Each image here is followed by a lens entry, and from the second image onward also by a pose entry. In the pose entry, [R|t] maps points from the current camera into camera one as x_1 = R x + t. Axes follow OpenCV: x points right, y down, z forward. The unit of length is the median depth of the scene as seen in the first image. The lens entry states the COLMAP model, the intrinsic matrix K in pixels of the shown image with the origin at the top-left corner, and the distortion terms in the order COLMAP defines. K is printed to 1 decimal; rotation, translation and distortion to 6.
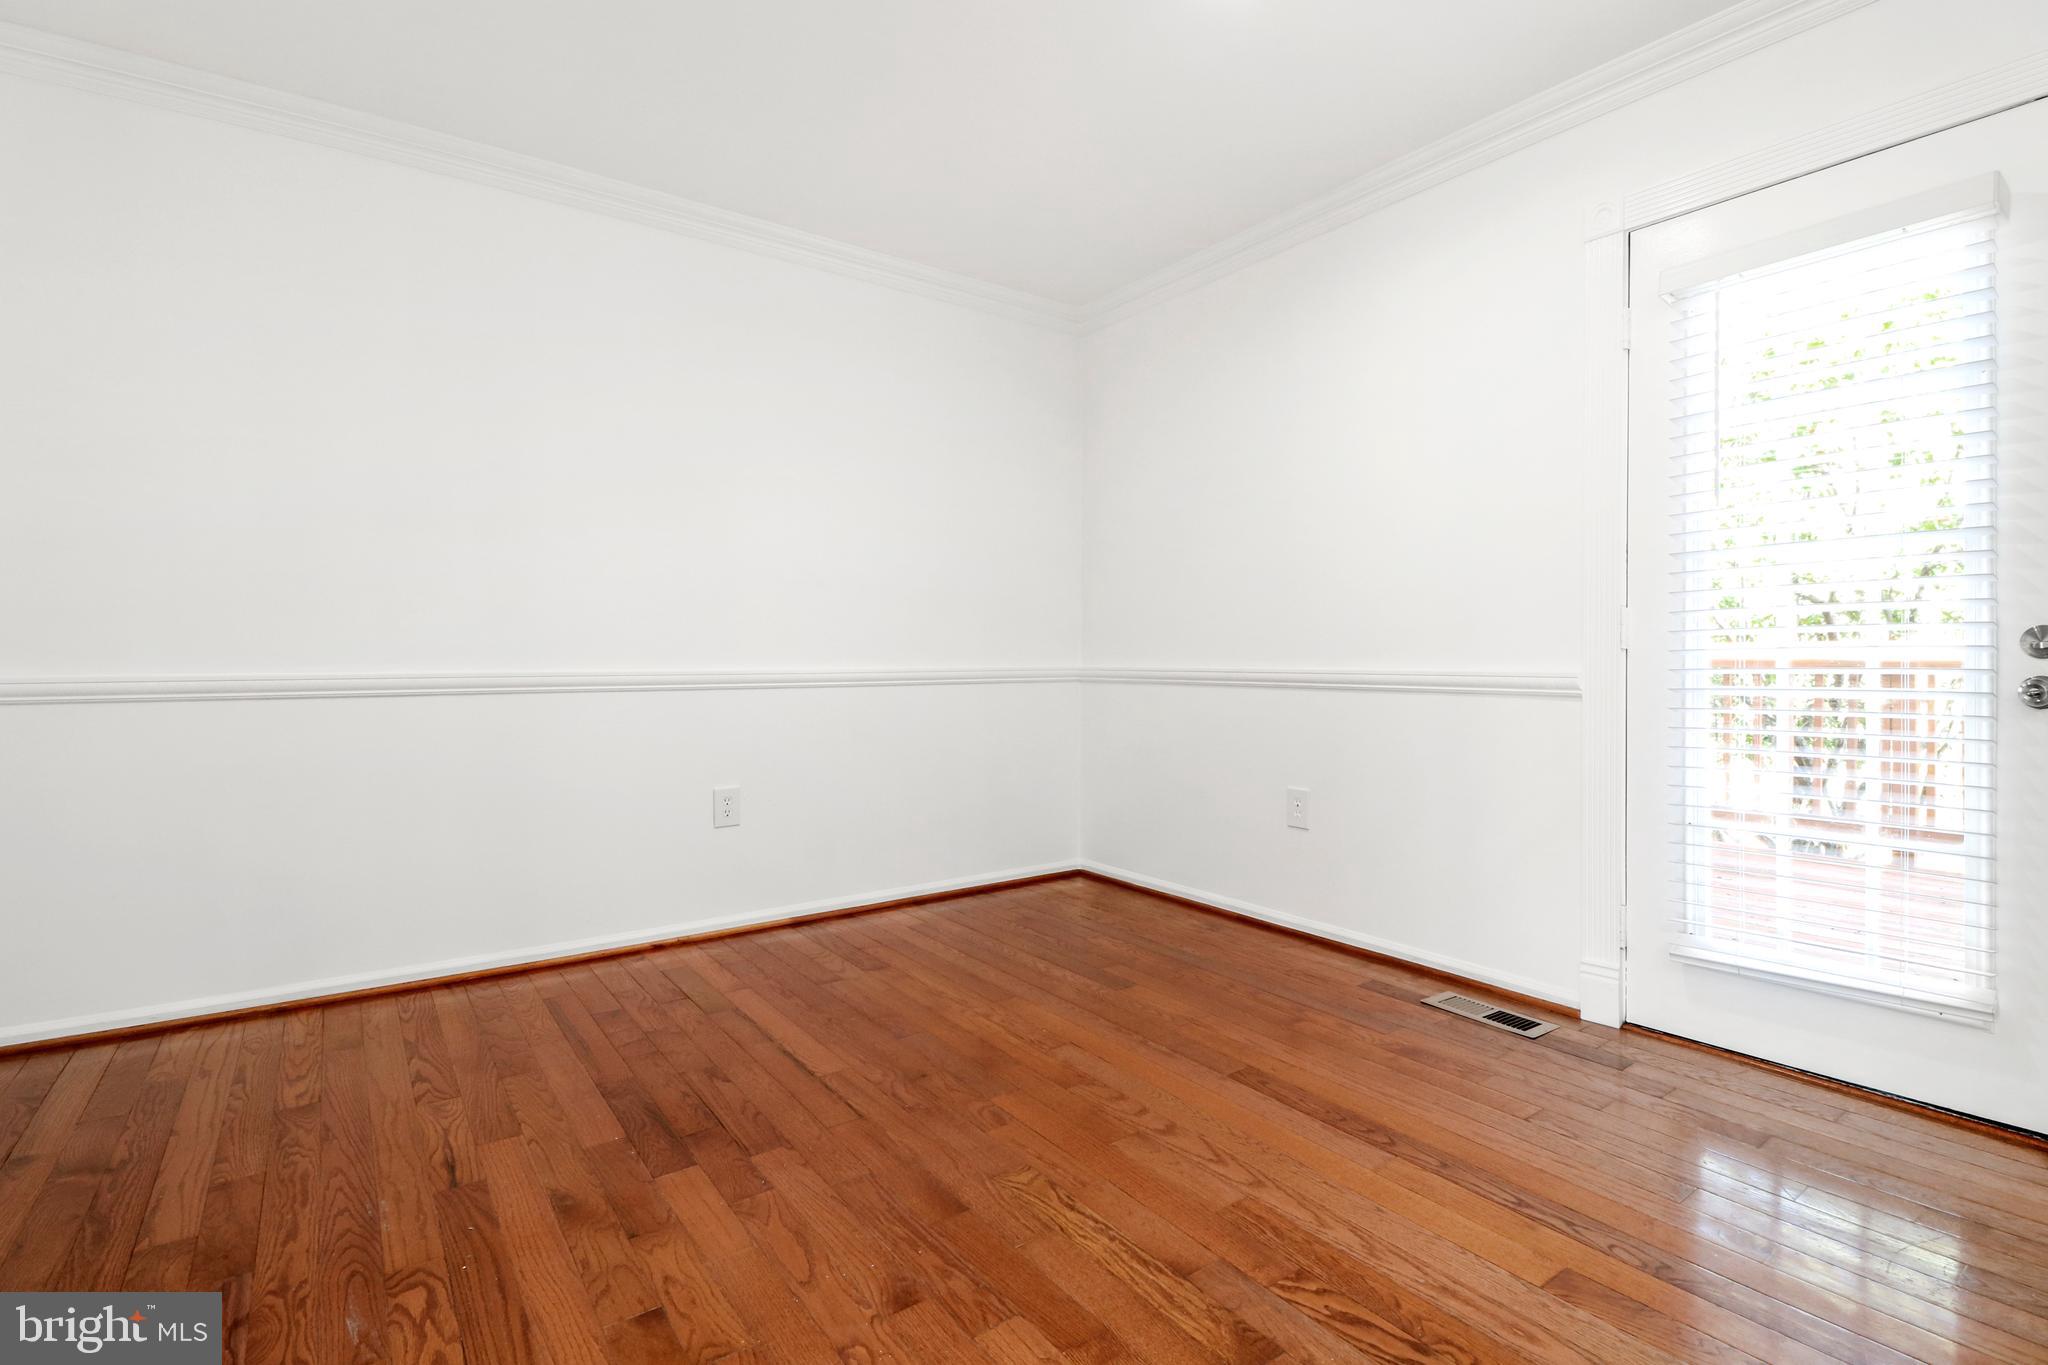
lens RADIAL K [[985.6, 0, 1026.2], [0, 985.6, 684.4], [0, 0, 1]] dist [0.001141, -0.011756]
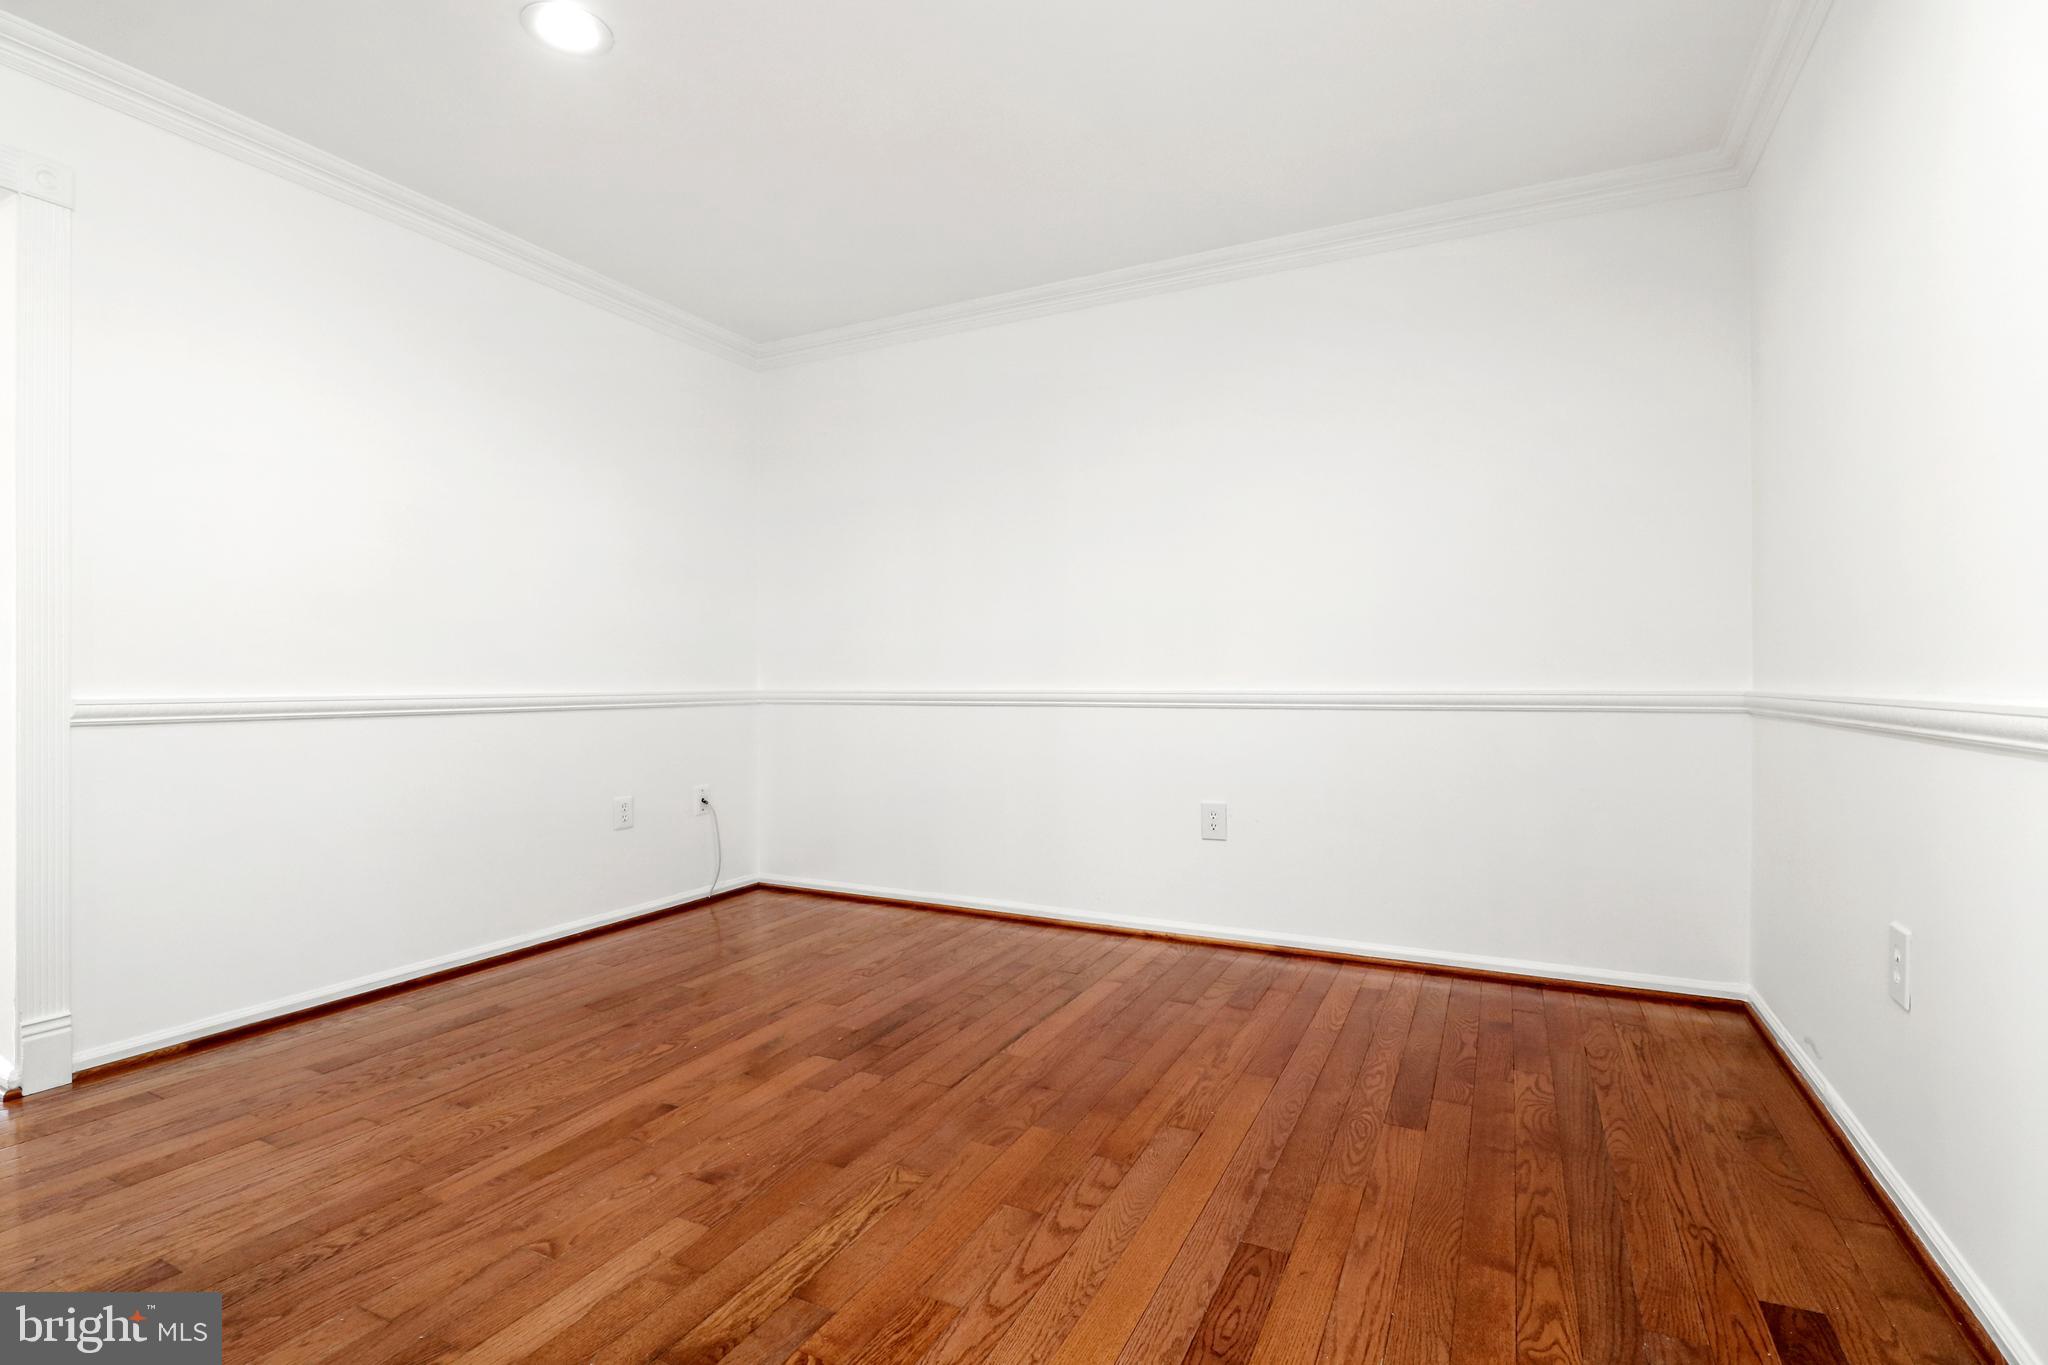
lens RADIAL K [[985.6, 0, 1009.2], [0, 985.6, 683.9], [0, 0, 1]] dist [0.001141, -0.011756]
pose [[0.438295, 0.006857, -0.898805, 0.685519], [-0.025629, 0.999660, -0.004871, -0.011844], [0.898466, 0.025171, 0.438321, 0.442805]]
